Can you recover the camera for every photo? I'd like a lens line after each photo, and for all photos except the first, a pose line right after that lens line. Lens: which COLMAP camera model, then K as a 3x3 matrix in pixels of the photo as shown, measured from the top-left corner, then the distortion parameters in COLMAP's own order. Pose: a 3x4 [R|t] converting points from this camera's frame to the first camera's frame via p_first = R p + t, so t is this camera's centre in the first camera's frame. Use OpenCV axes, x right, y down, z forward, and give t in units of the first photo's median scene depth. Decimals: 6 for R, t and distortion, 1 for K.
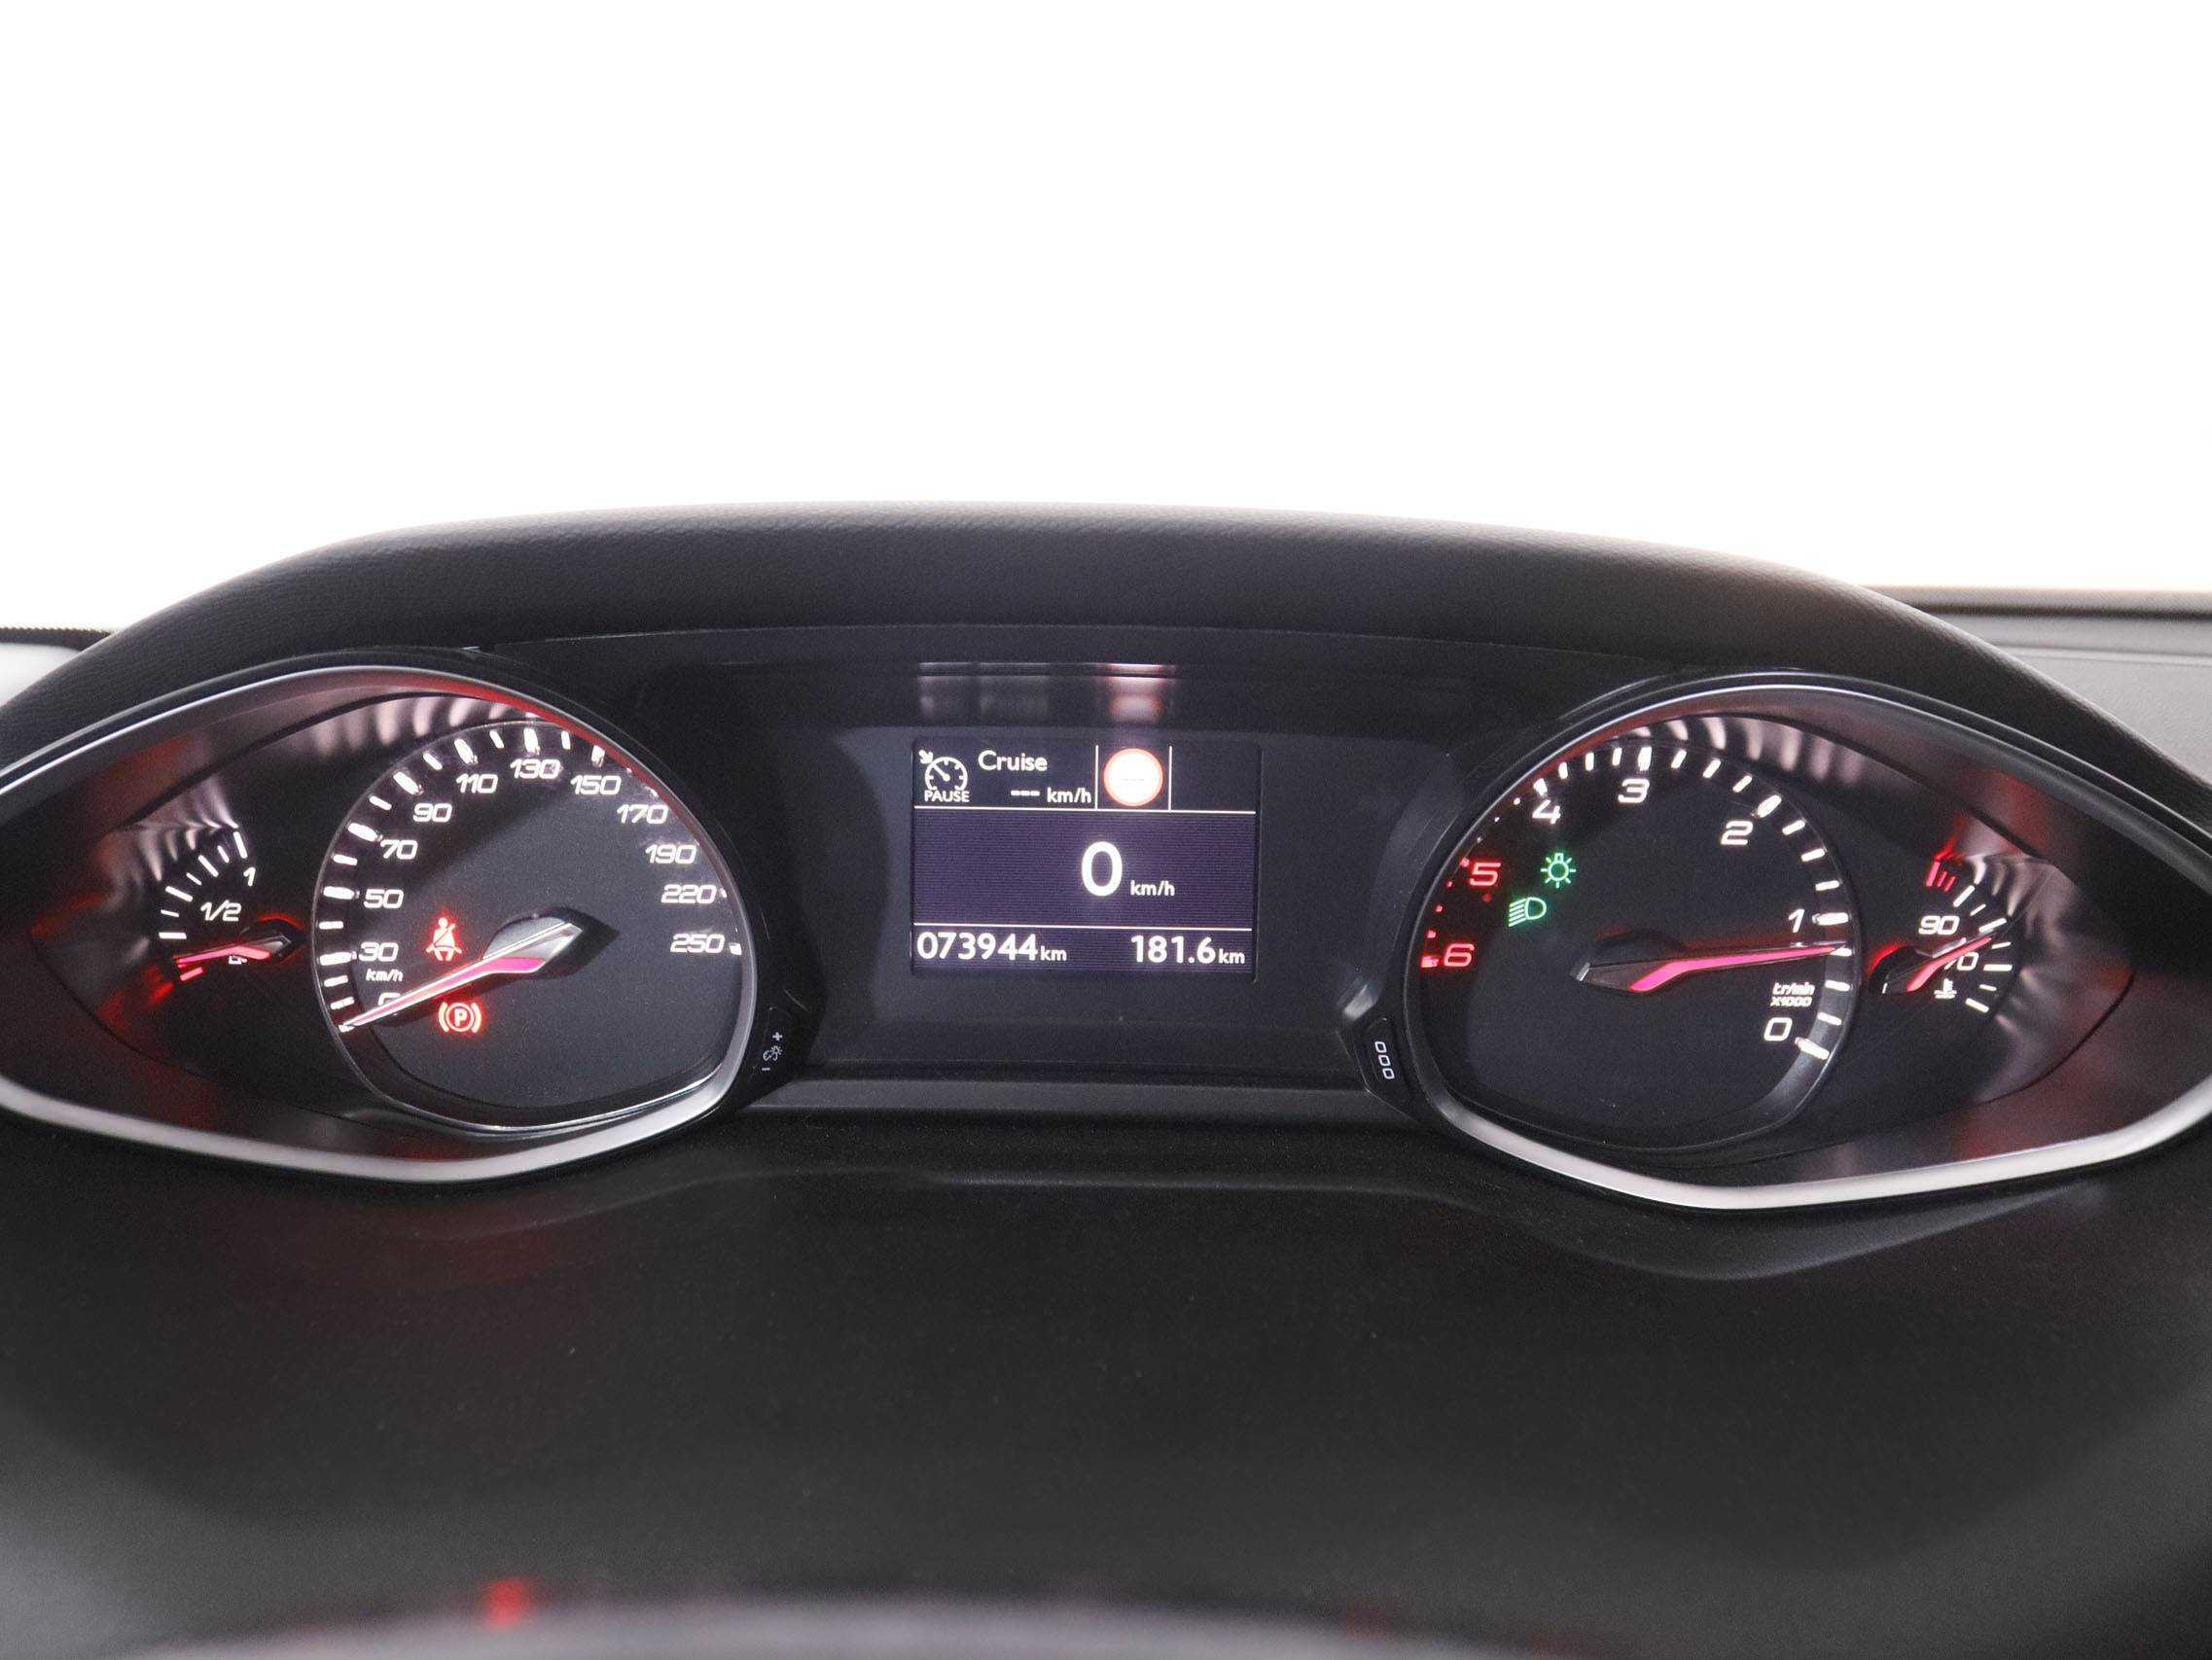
lens RADIAL K [[1961.7, 0, 1106.0], [0, 1961.7, 830.0], [0, 0, 1]] dist [-0.168645, 0.135019]
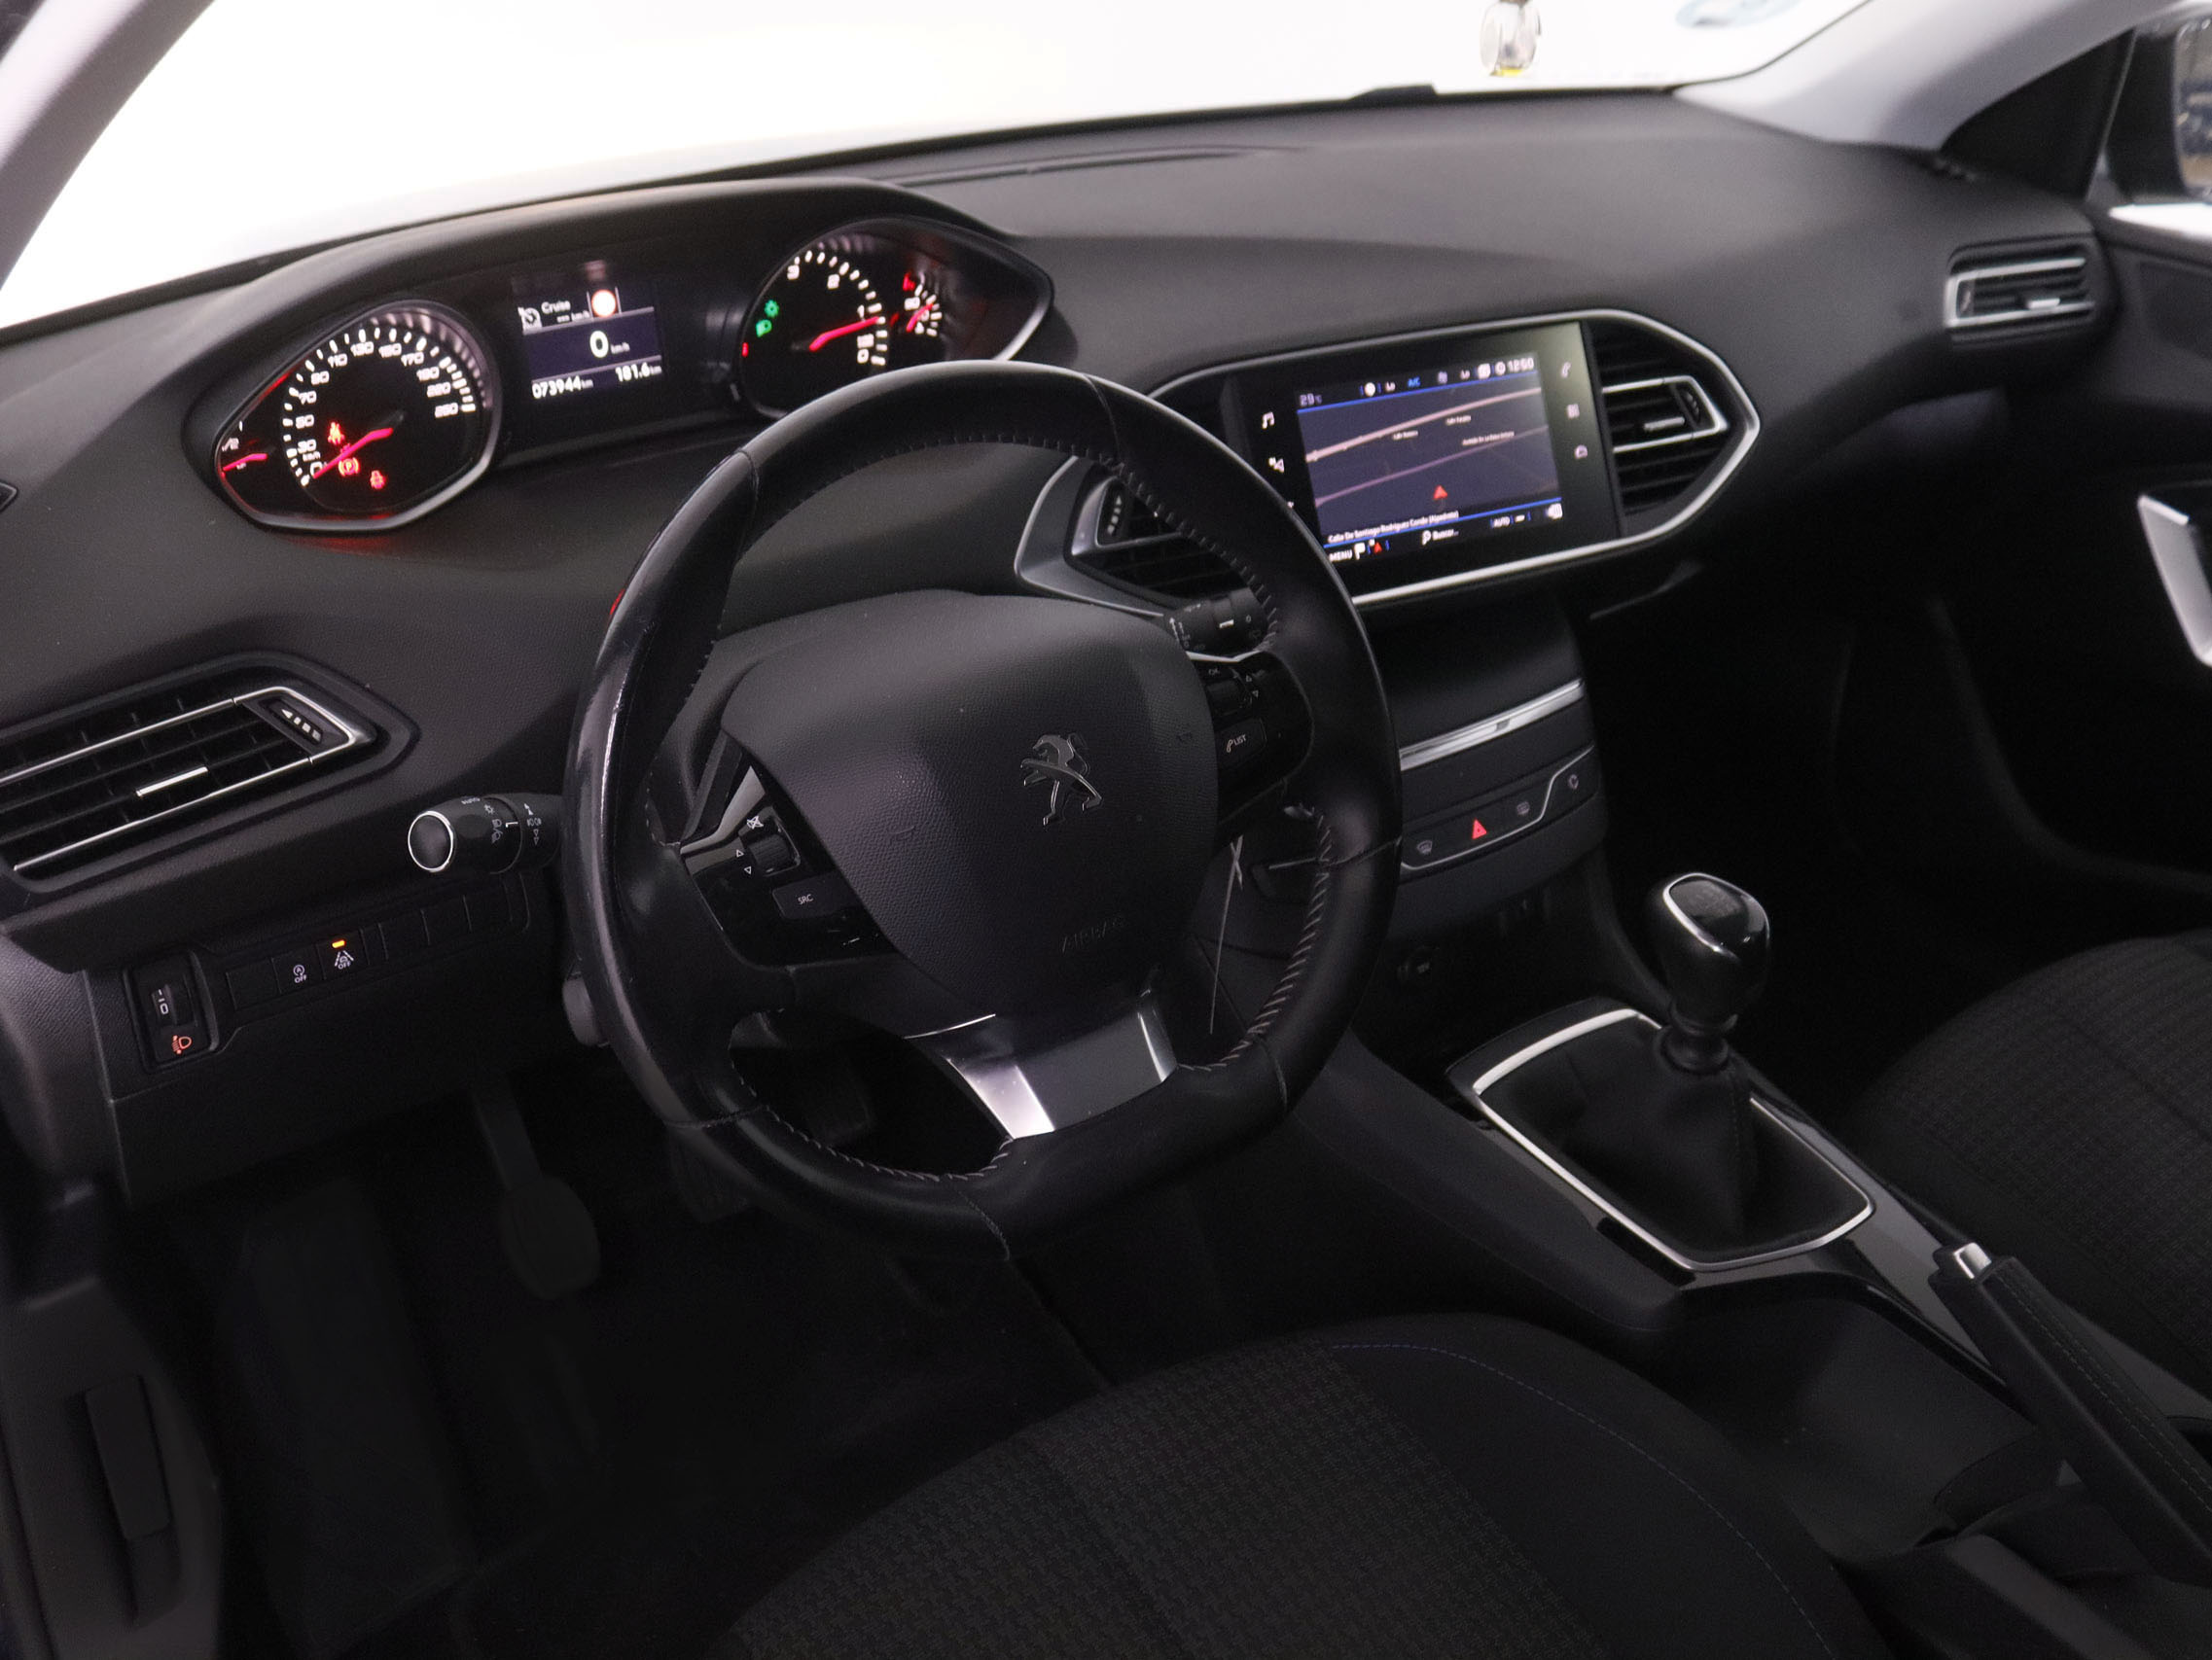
lens RADIAL K [[1961.7, 0, 1106.0], [0, 1961.7, 830.0], [0, 0, 1]] dist [-0.168645, 0.135019]
pose [[0.814692, -0.305644, 0.492807, -0.850032], [0.178791, 0.940813, 0.287930, 0.012977], [-0.551644, -0.146465, 0.821120, -1.384828]]
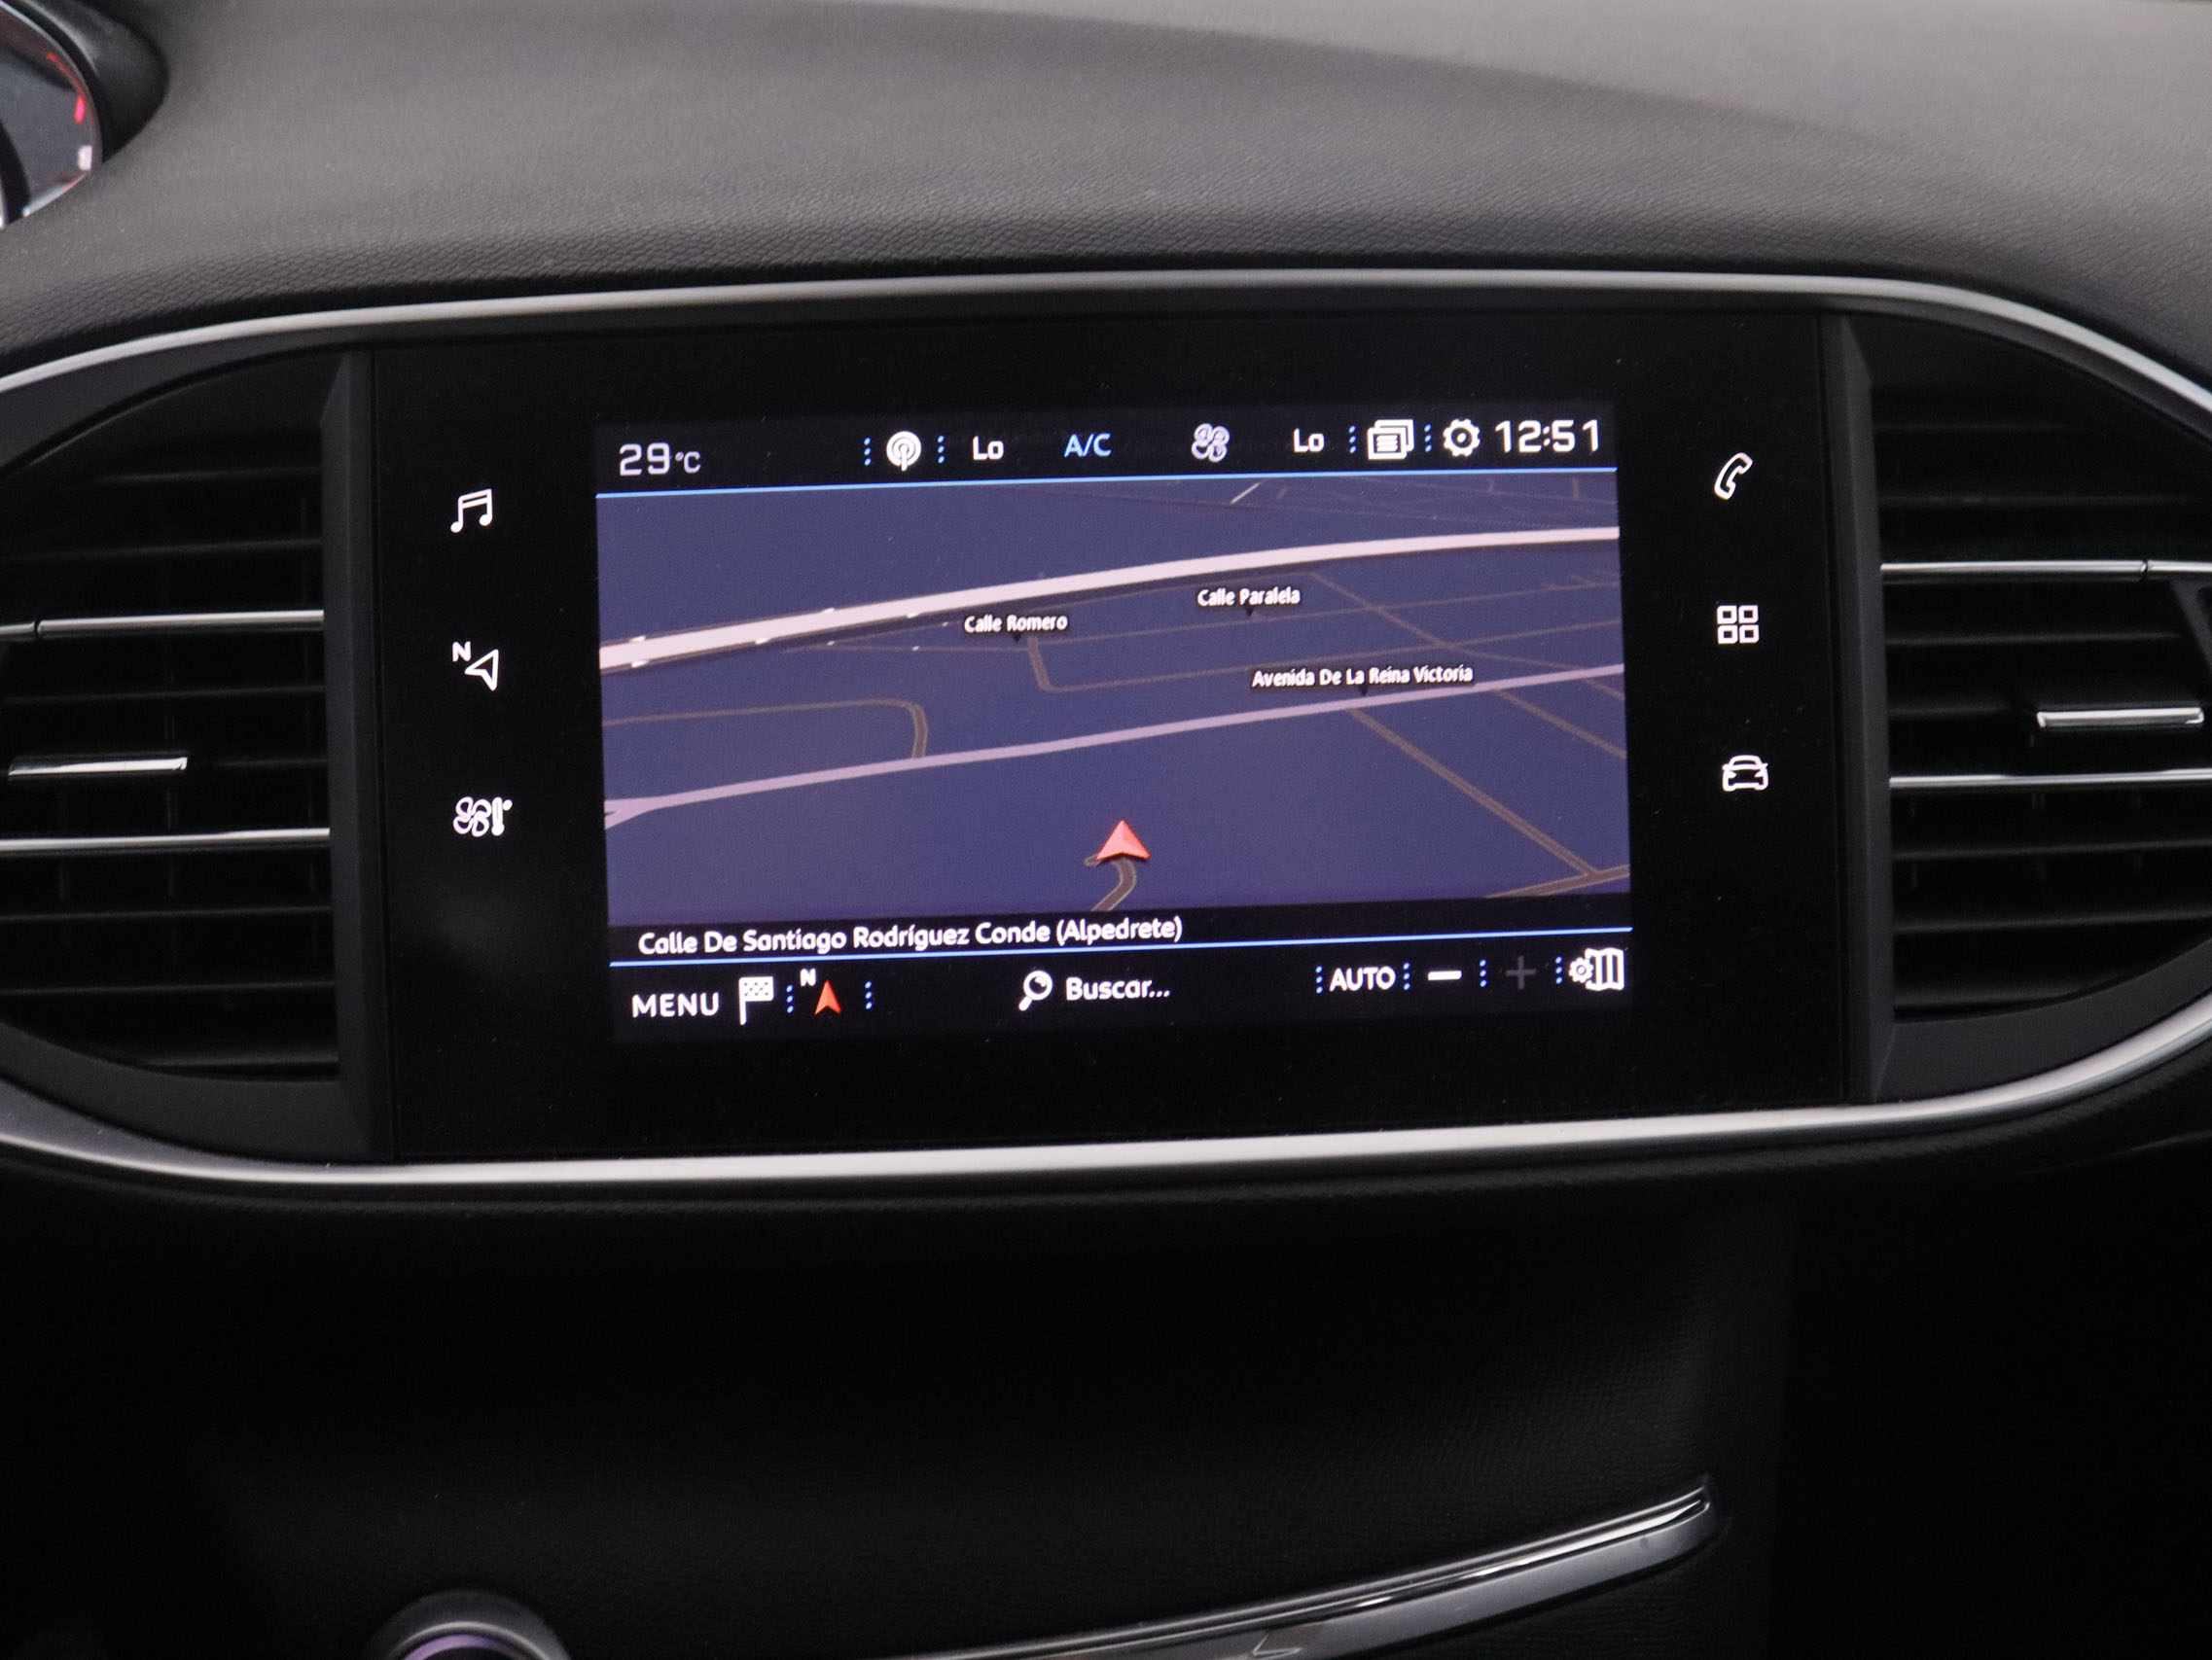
lens RADIAL K [[1961.7, 0, 1106.0], [0, 1961.7, 830.0], [0, 0, 1]] dist [-0.168645, 0.135019]
pose [[0.979793, -0.104545, 0.170515, 0.770343], [0.074772, 0.982162, 0.172532, 0.279007], [-0.185510, -0.156296, 0.970133, -0.169046]]
